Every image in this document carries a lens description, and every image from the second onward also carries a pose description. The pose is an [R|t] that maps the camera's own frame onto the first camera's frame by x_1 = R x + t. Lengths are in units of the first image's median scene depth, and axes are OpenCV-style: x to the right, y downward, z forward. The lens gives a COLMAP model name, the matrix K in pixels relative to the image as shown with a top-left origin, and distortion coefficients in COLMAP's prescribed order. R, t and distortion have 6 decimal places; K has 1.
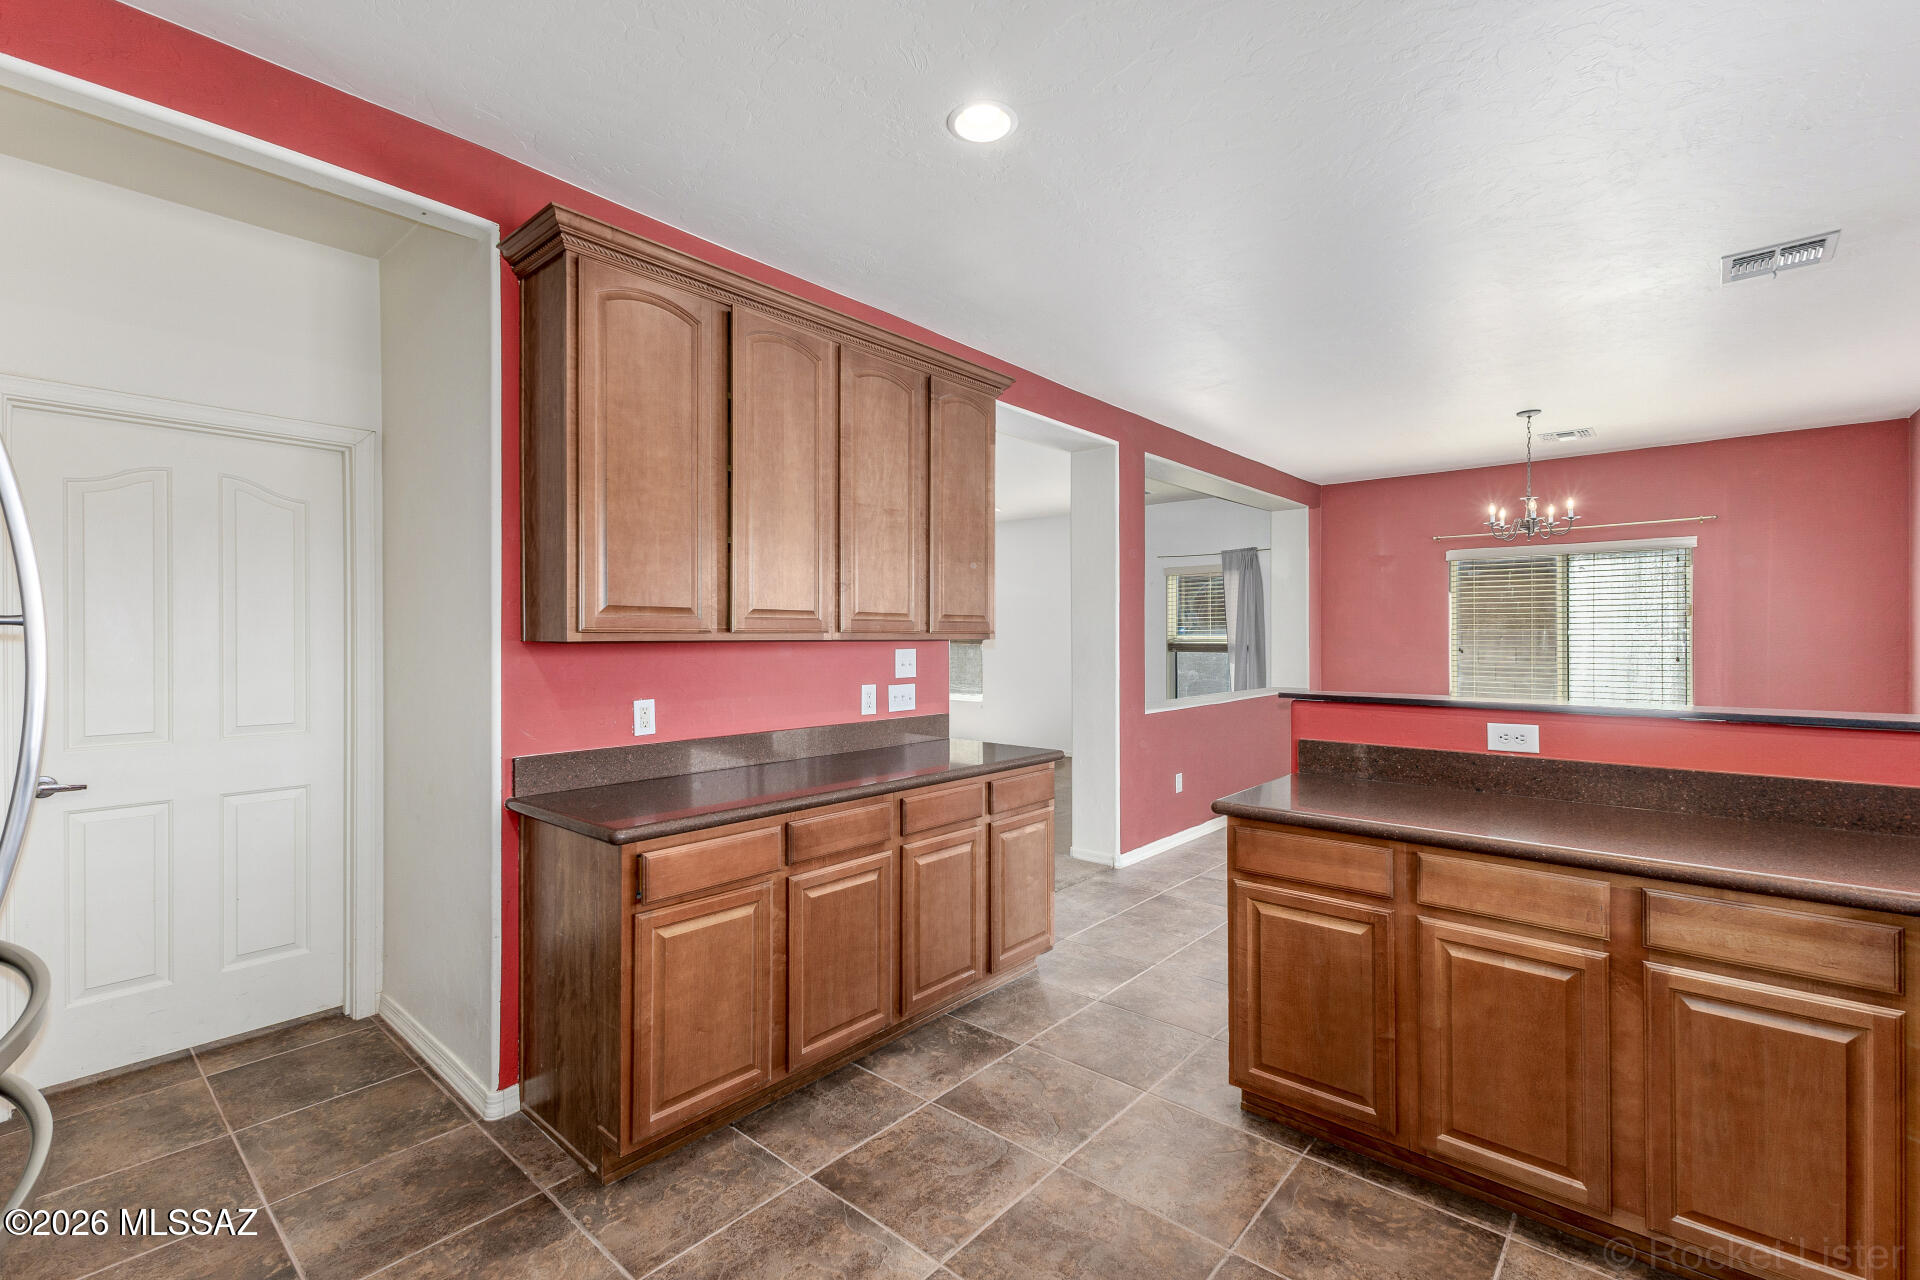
lens RADIAL K [[833.9, 0, 958.0], [0, 833.9, 634.3], [0, 0, 1]] dist [0.011238, 0.000614]
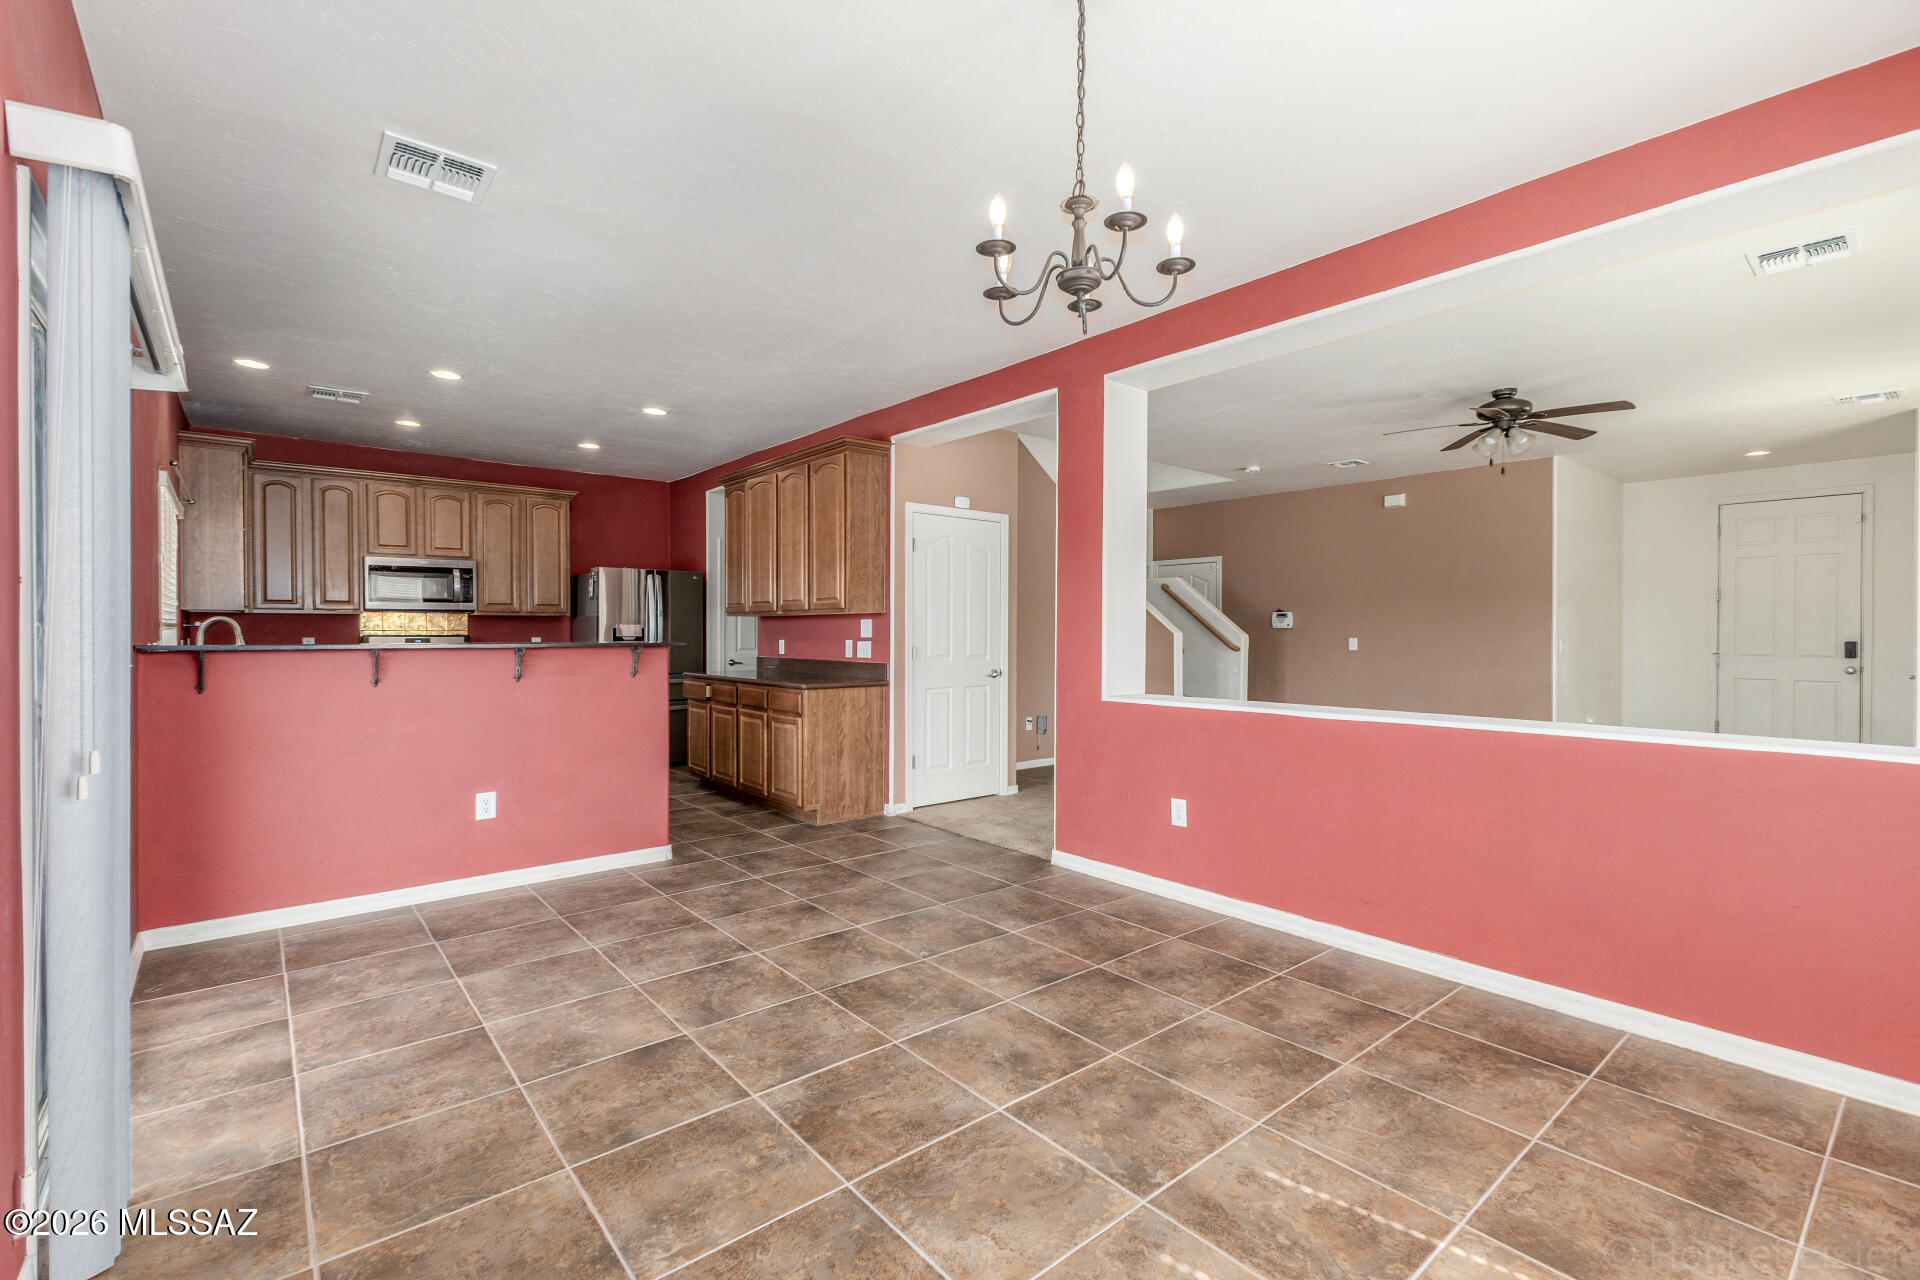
lens RADIAL K [[833.9, 0, 958.0], [0, 833.9, 634.3], [0, 0, 1]] dist [0.011238, 0.000614]
pose [[-0.153909, -0.001803, -0.988083, 1.279074], [-0.001775, 0.999997, -0.001549, 0.041282], [0.988083, 0.001516, -0.153911, 1.211590]]
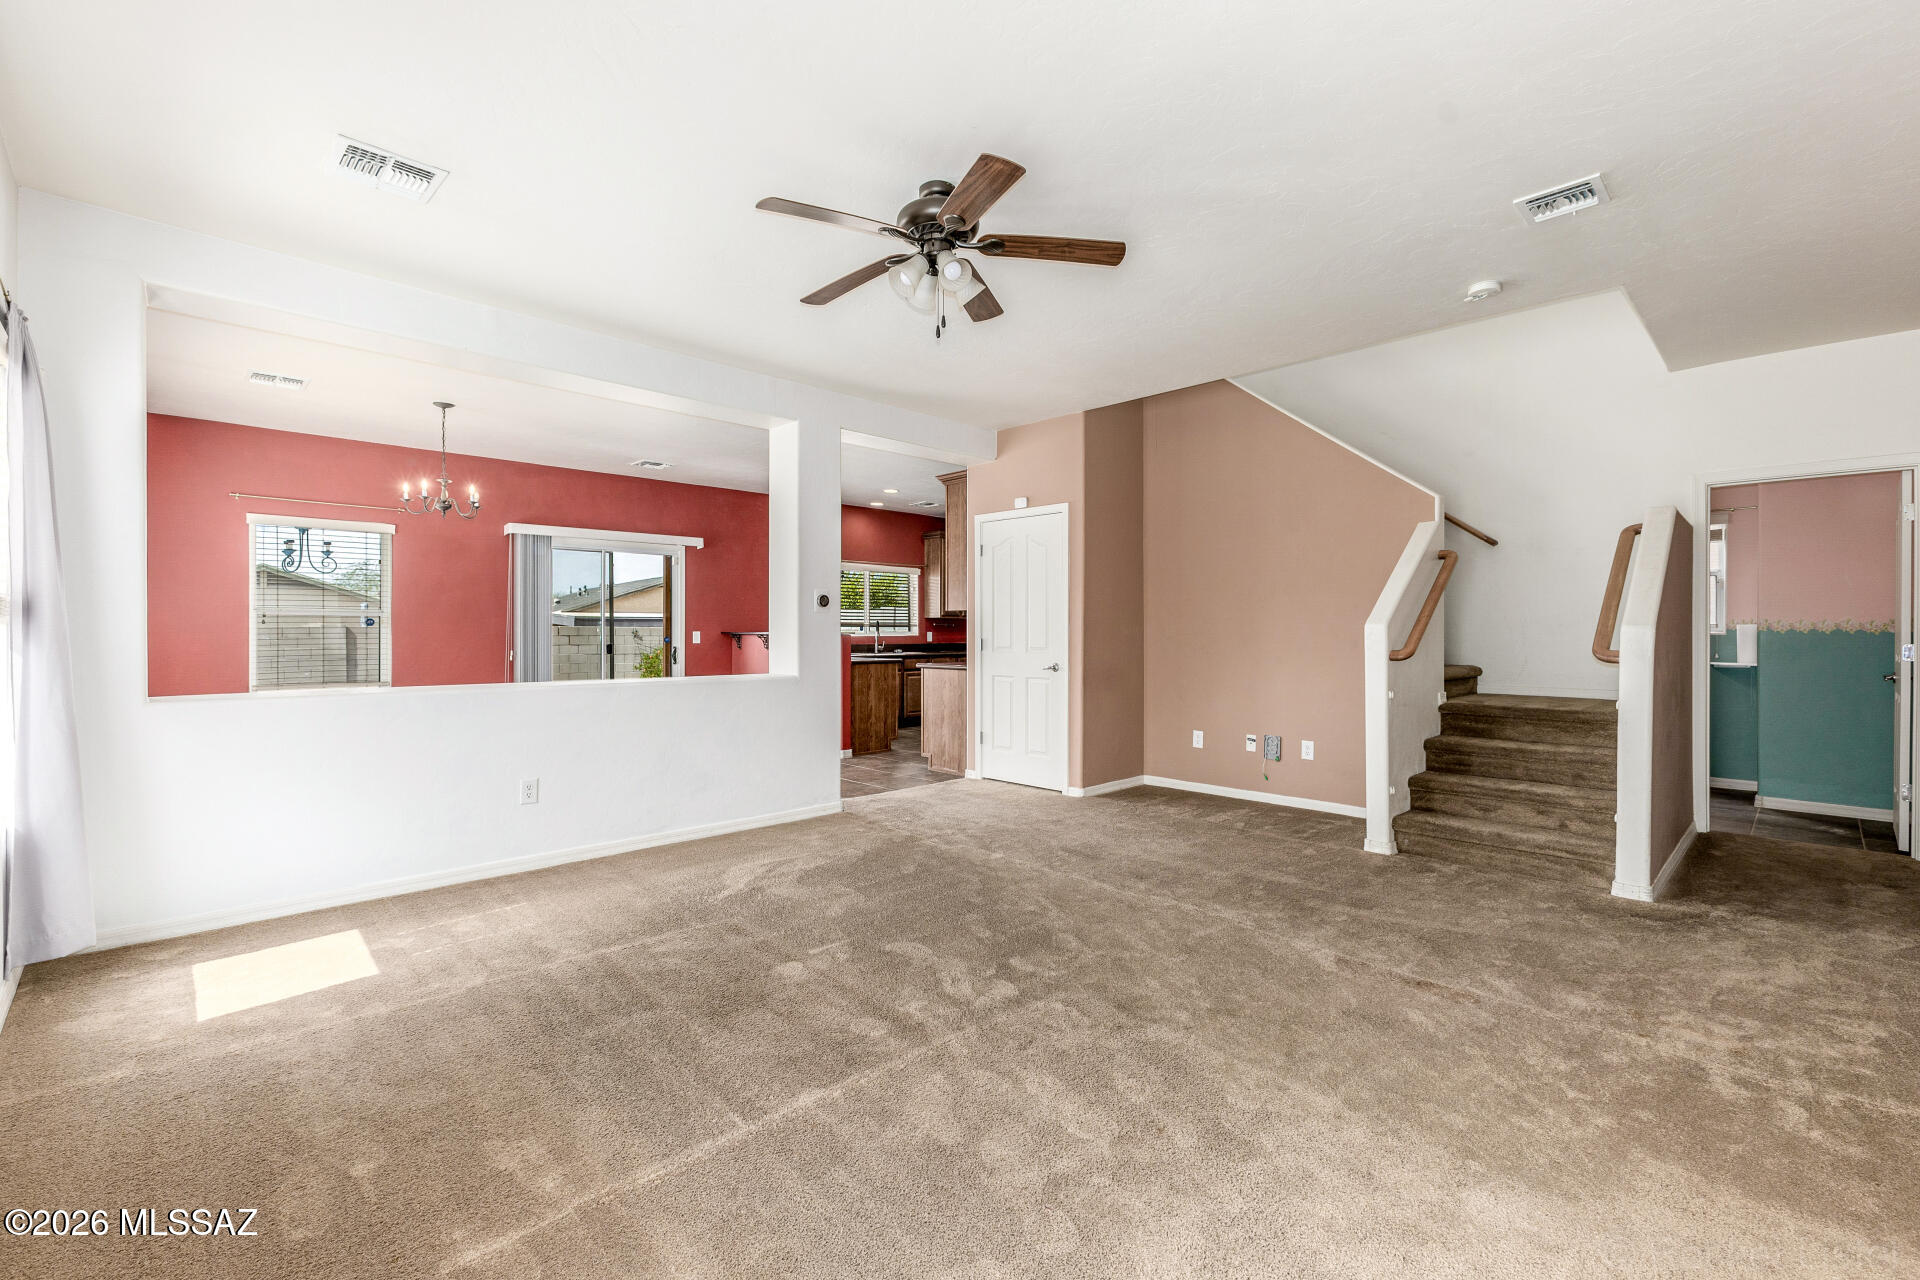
lens RADIAL K [[822.7, 0, 960.0], [0, 822.7, 640.0], [0, 0, 1]] dist [-0.000002, 0.000077]
pose [[-0.997796, -0.003626, 0.066257, -0.116141], [-0.002817, 0.999920, 0.012292, 0.043052], [-0.066296, 0.012079, -0.997727, 2.486664]]
